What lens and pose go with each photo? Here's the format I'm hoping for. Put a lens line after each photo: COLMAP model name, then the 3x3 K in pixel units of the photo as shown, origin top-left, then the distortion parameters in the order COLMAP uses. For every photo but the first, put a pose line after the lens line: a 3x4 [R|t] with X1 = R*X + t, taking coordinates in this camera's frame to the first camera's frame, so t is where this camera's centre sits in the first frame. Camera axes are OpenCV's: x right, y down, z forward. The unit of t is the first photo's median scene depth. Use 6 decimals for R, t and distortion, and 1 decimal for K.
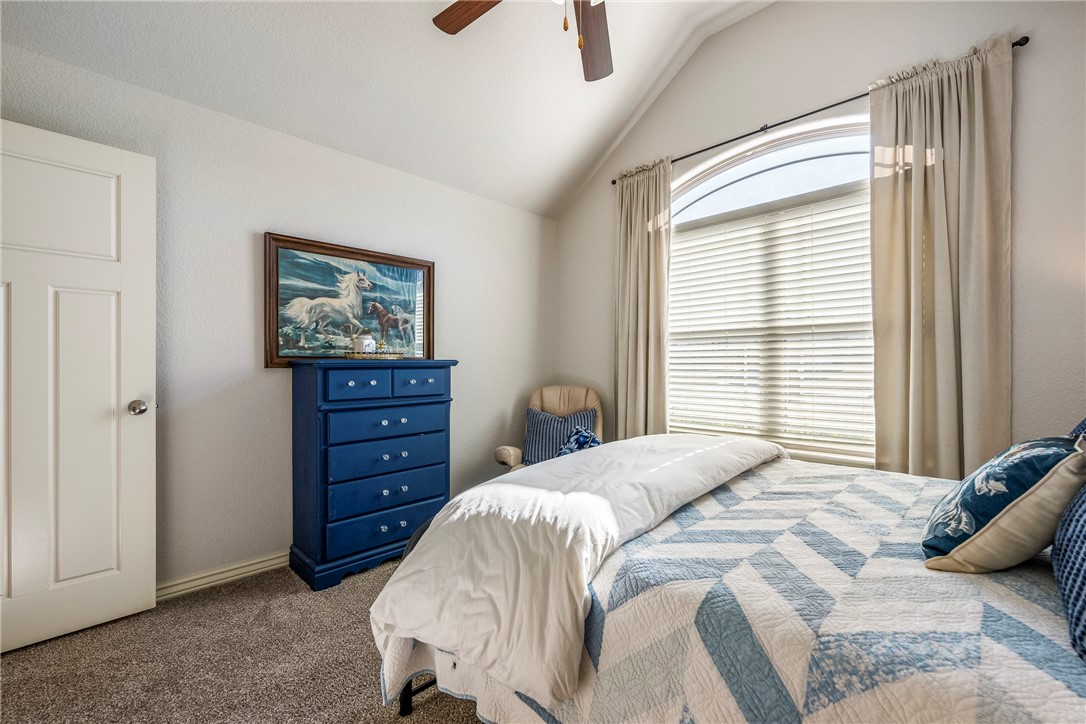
lens RADIAL K [[465.4, 0, 547.4], [0, 465.4, 362.5], [0, 0, 1]] dist [-0.008203, -0.001493]
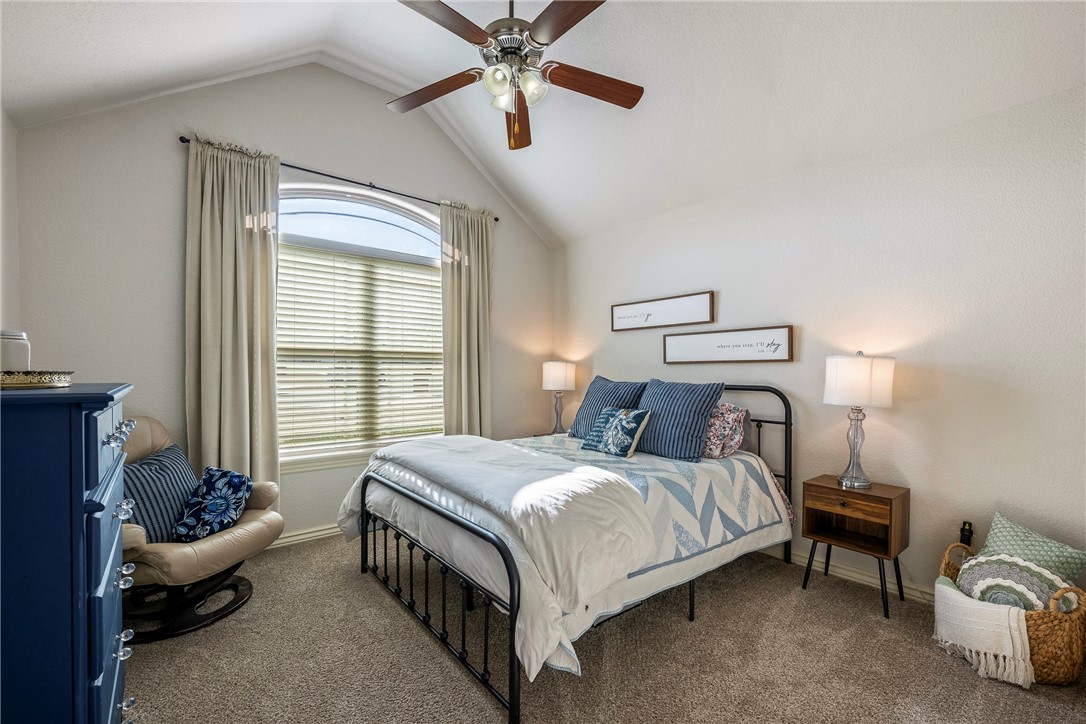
lens RADIAL K [[465.4, 0, 546.8], [0, 465.4, 373.4], [0, 0, 1]] dist [-0.008203, -0.001493]
pose [[0.073522, 0.000853, 0.997293, -0.716152], [-0.010023, 0.999950, -0.000116, -0.021407], [-0.997243, -0.009987, 0.073527, 0.460552]]
